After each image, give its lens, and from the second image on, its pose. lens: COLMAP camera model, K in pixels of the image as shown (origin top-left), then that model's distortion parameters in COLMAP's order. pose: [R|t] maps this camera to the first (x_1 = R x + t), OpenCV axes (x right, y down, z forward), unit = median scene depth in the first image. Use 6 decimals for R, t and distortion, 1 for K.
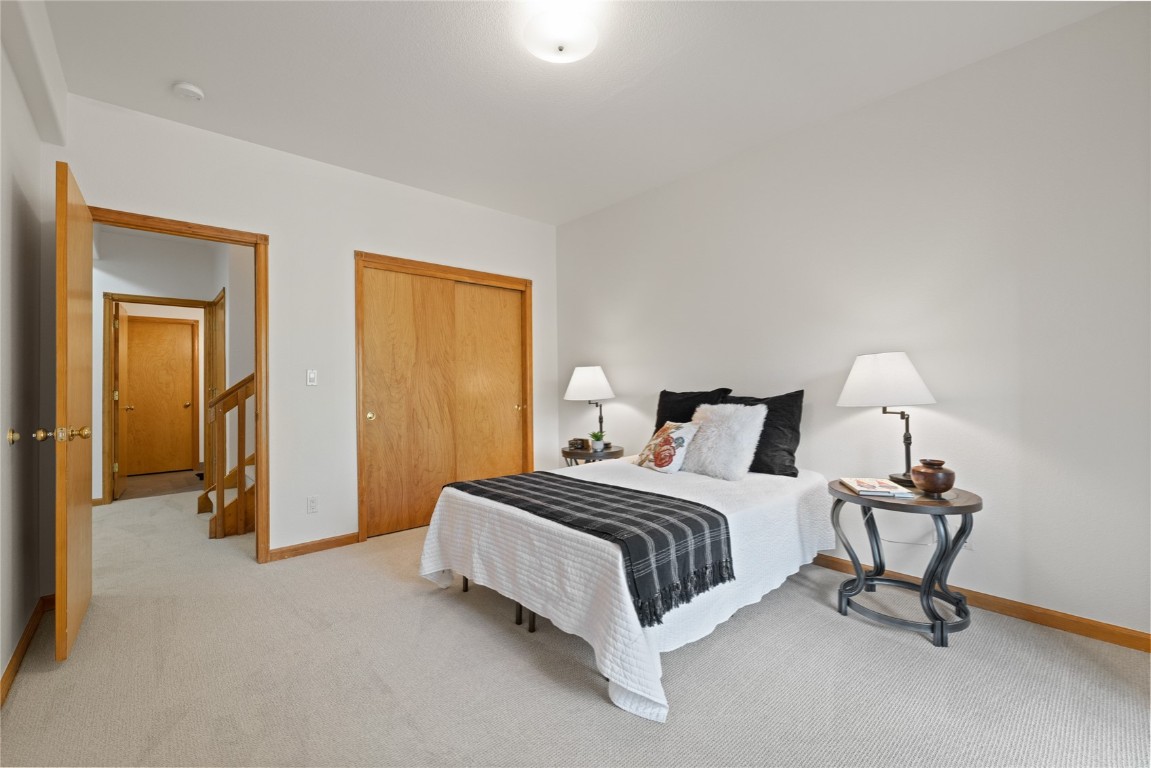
lens RADIAL K [[485.2, 0, 572.5], [0, 485.2, 391.5], [0, 0, 1]] dist [-0.001445, -0.000405]
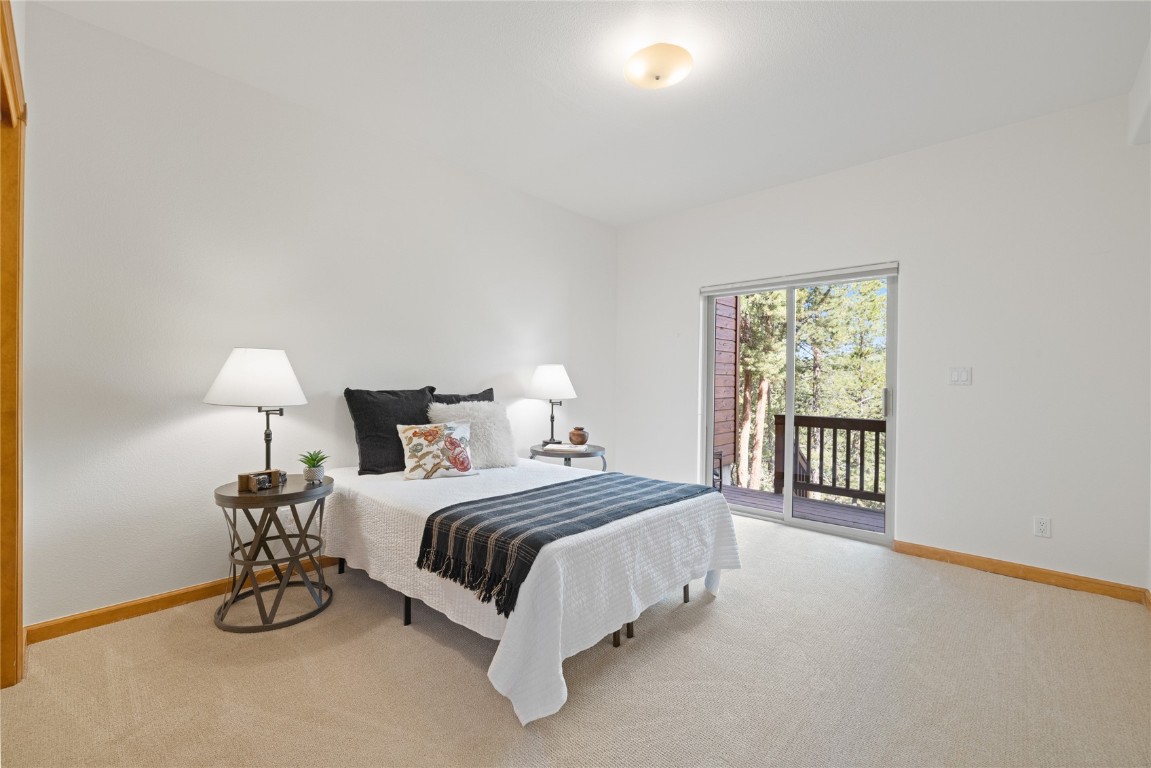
lens RADIAL K [[485.2, 0, 572.5], [0, 485.2, 391.5], [0, 0, 1]] dist [-0.001445, -0.000405]
pose [[-0.094664, -0.007459, 0.995481, -0.719326], [0.004735, 0.999957, 0.007943, -0.002401], [-0.995498, 0.005466, -0.094624, 0.840778]]
